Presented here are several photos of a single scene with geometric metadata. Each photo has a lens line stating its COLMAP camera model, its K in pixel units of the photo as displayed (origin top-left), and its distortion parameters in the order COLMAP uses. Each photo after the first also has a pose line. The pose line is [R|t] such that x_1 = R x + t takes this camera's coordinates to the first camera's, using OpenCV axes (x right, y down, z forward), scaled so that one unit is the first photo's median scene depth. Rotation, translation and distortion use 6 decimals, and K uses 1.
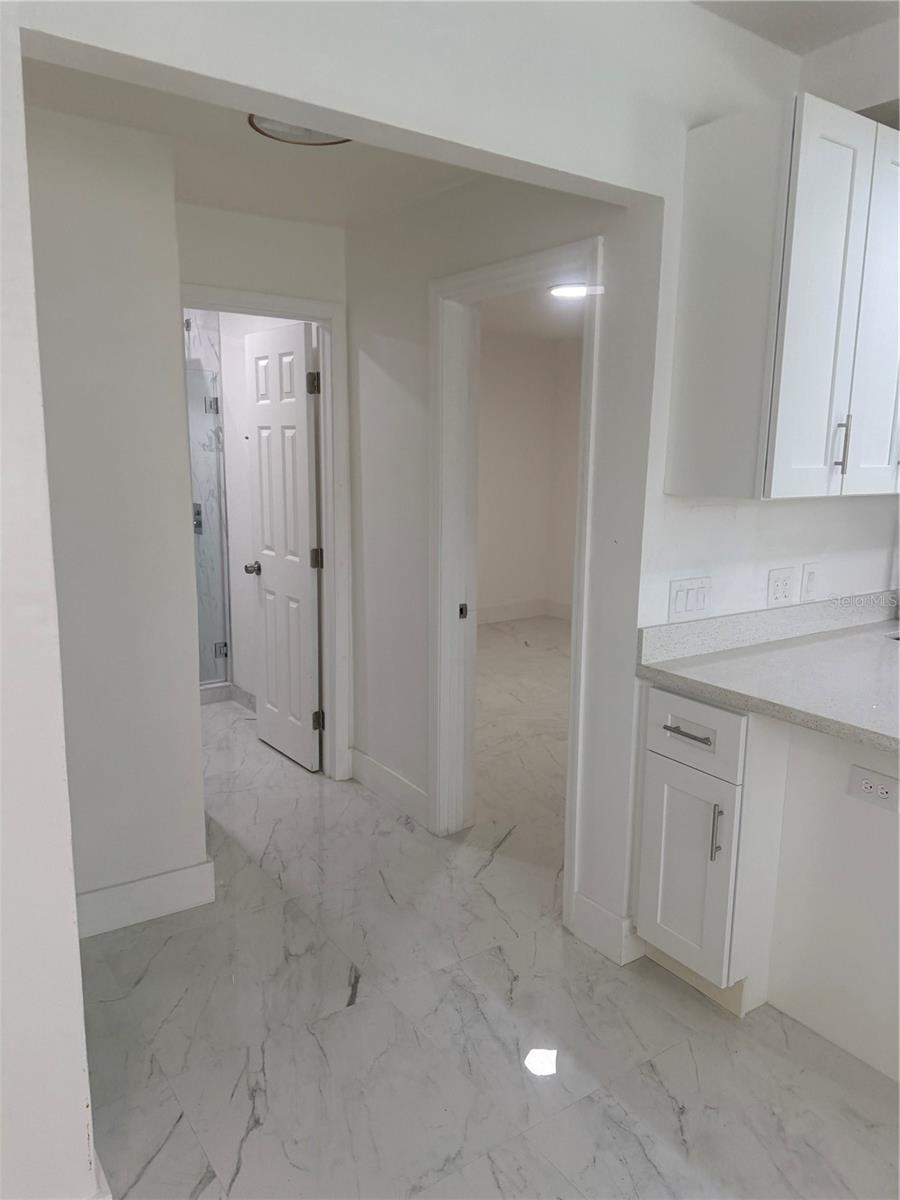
lens RADIAL K [[842.1, 0, 446.8], [0, 842.1, 605.7], [0, 0, 1]] dist [0.024299, -0.030383]
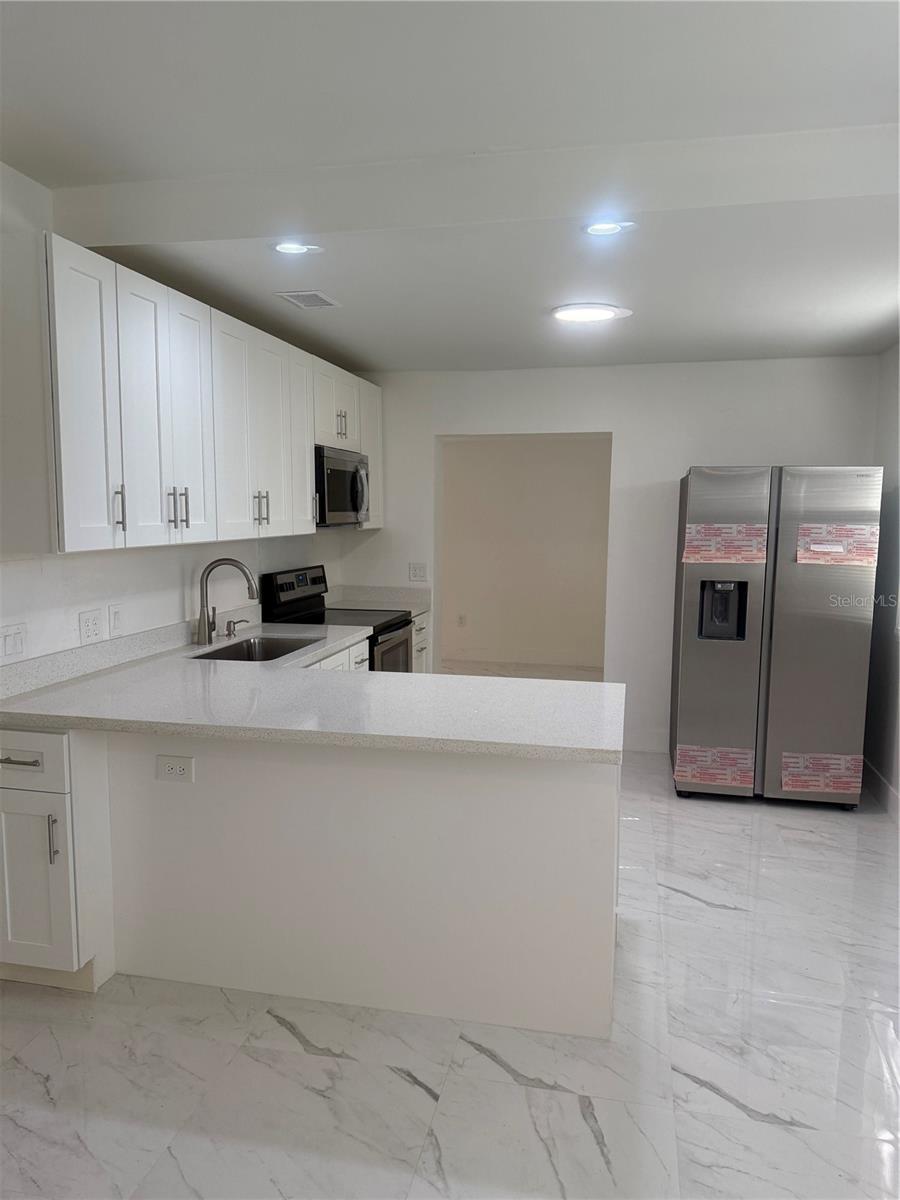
lens RADIAL K [[842.1, 0, 453.5], [0, 842.1, 611.6], [0, 0, 1]] dist [0.024299, -0.030383]
pose [[0.727772, -0.086853, 0.680297, -0.044082], [0.123559, 0.992322, -0.005492, 0.032401], [-0.674597, 0.088054, 0.732916, -0.250756]]
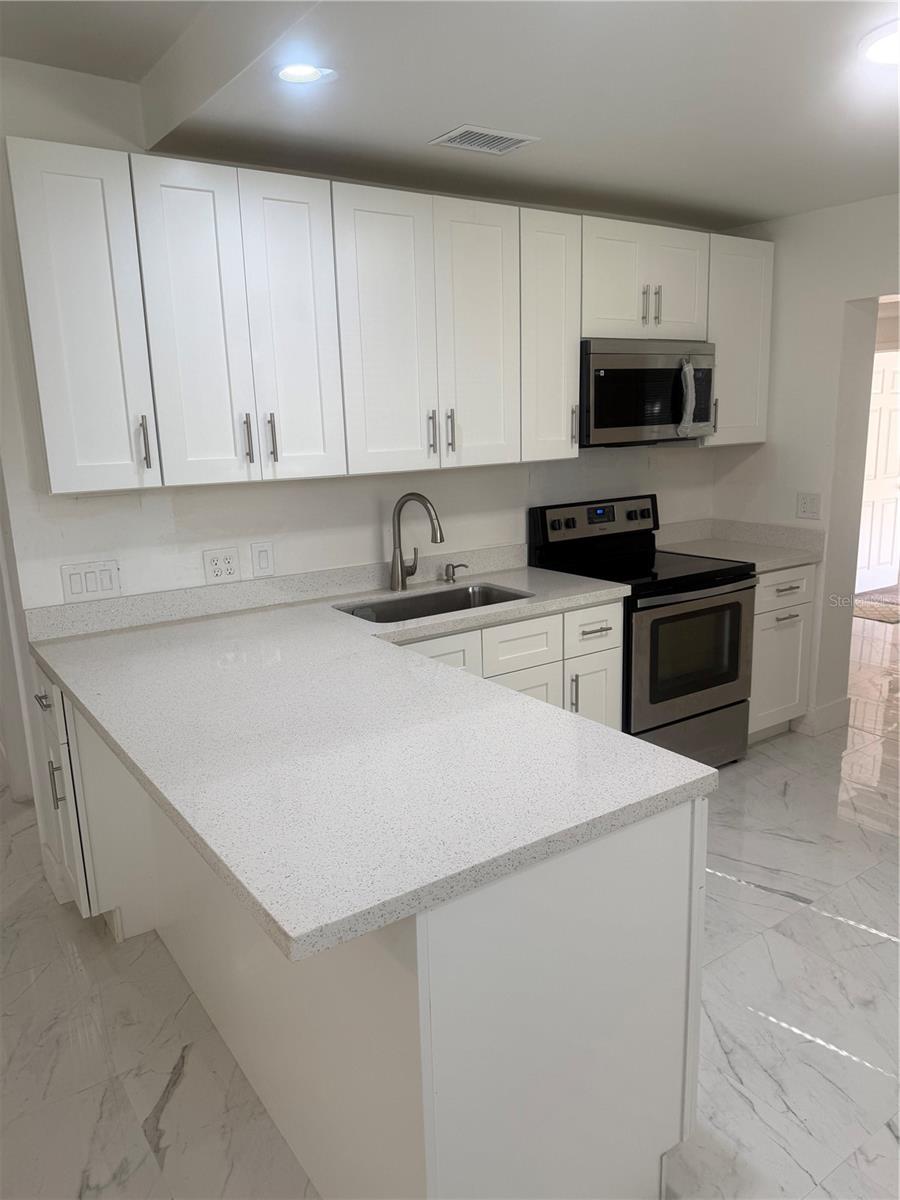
lens RADIAL K [[842.1, 0, 445.3], [0, 842.1, 609.9], [0, 0, 1]] dist [0.024299, -0.030383]
pose [[0.999213, -0.037938, -0.011613, 0.863506], [0.038383, 0.998428, 0.040848, 0.003174], [0.010045, -0.041262, 0.999098, -0.135164]]
